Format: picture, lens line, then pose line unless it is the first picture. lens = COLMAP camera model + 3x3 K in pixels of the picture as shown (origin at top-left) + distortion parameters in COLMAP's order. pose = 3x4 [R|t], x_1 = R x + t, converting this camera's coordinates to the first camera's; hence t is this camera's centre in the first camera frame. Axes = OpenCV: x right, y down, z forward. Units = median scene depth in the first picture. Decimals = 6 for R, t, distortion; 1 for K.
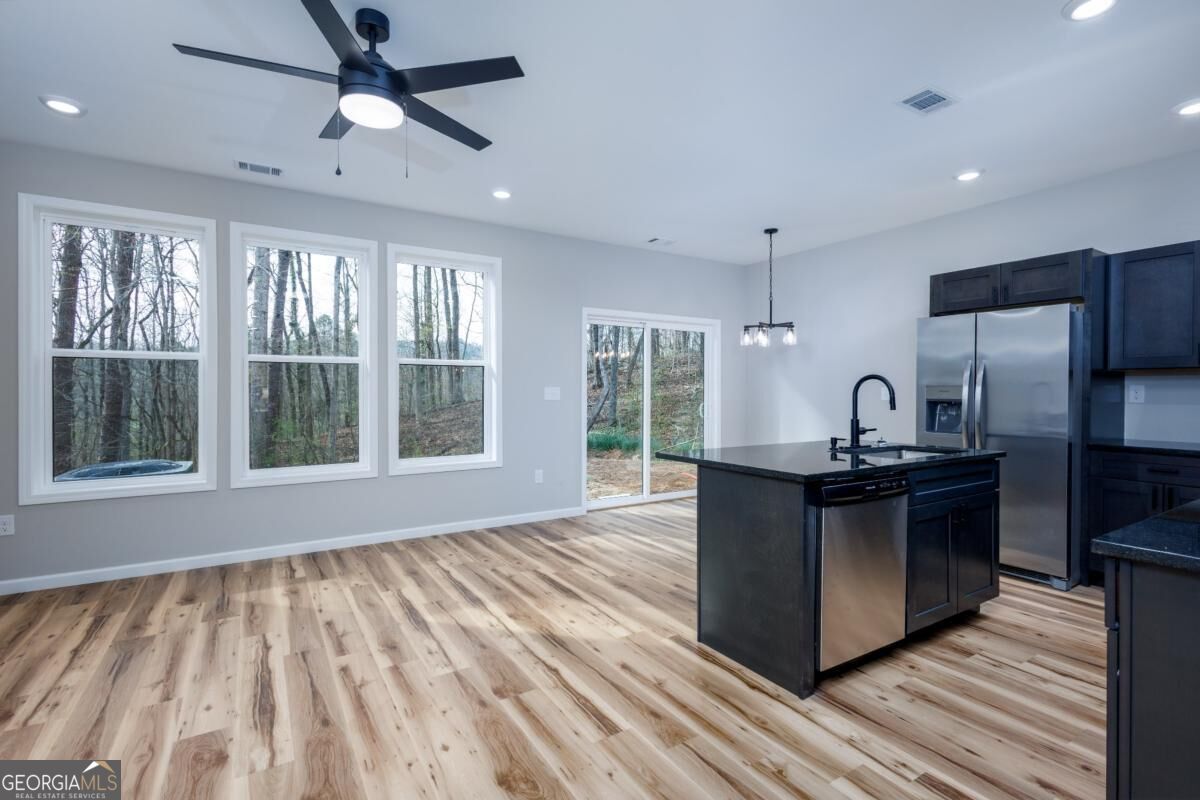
lens RADIAL K [[578.9, 0, 642.4], [0, 578.9, 396.7], [0, 0, 1]] dist [0.000255, 0.000066]
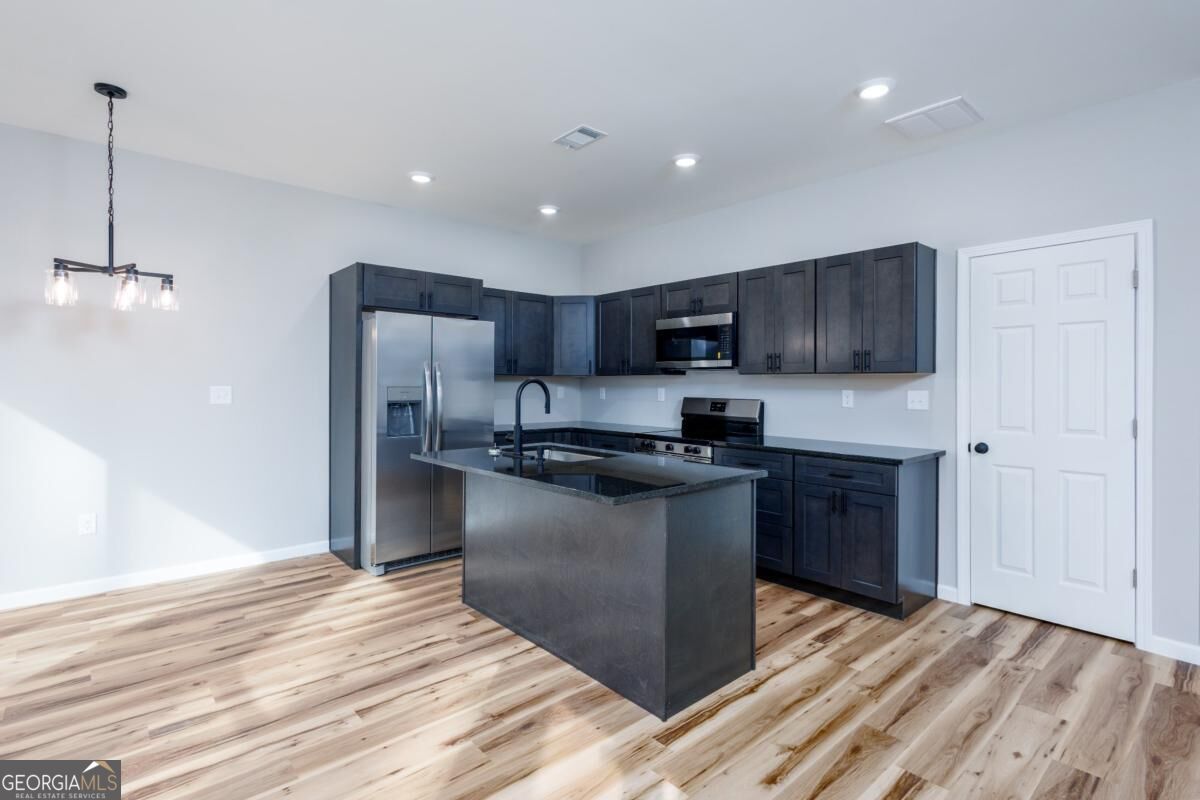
lens RADIAL K [[581.1, 0, 563.1], [0, 581.1, 384.2], [0, 0, 1]] dist [0.003153, 0.000580]
pose [[-0.114328, -0.003129, 0.993438, -0.540517], [0.001729, 0.999993, 0.003349, -0.029140], [-0.993442, 0.002101, -0.114322, 0.993739]]
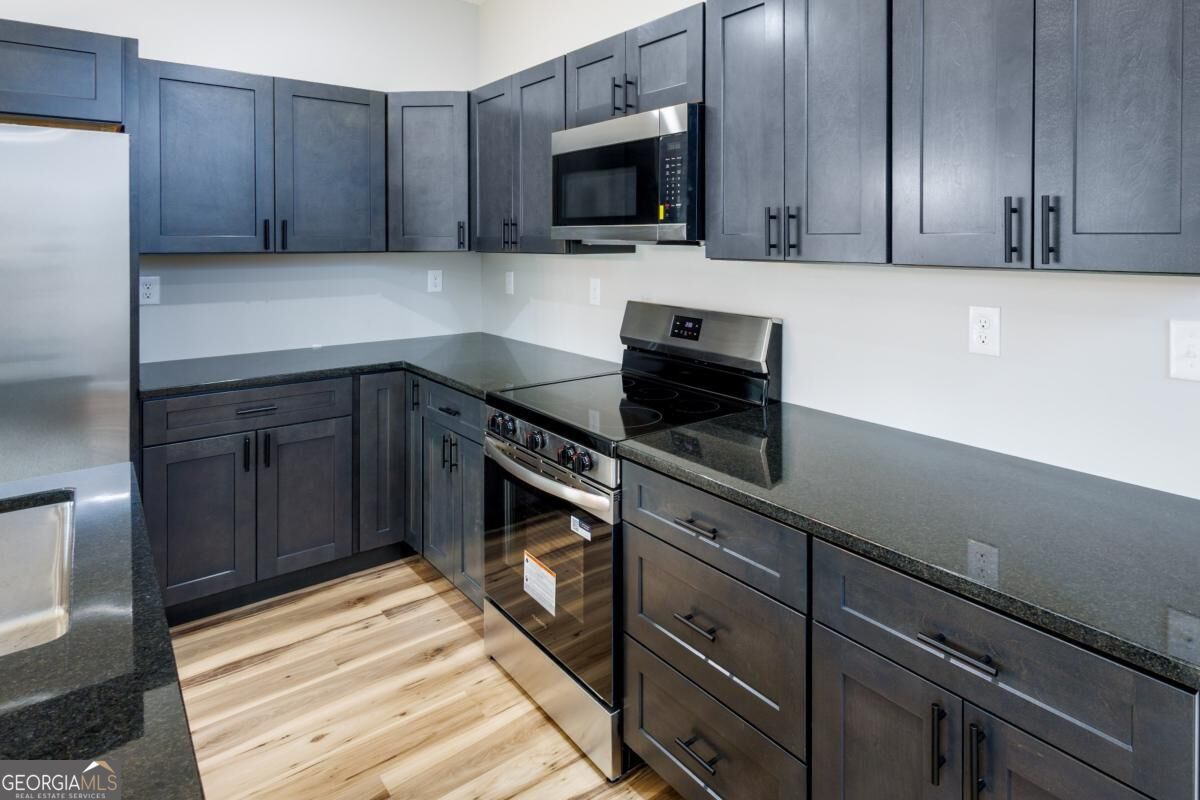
lens RADIAL K [[681.6, 0, 629.3], [0, 681.6, 242.0], [0, 0, 1]] dist [0.001594, -0.000318]
pose [[-0.093922, -0.004213, 0.995571, 0.071809], [0.006390, 0.999968, 0.004834, -0.063576], [-0.995559, 0.006816, -0.093892, 0.604687]]
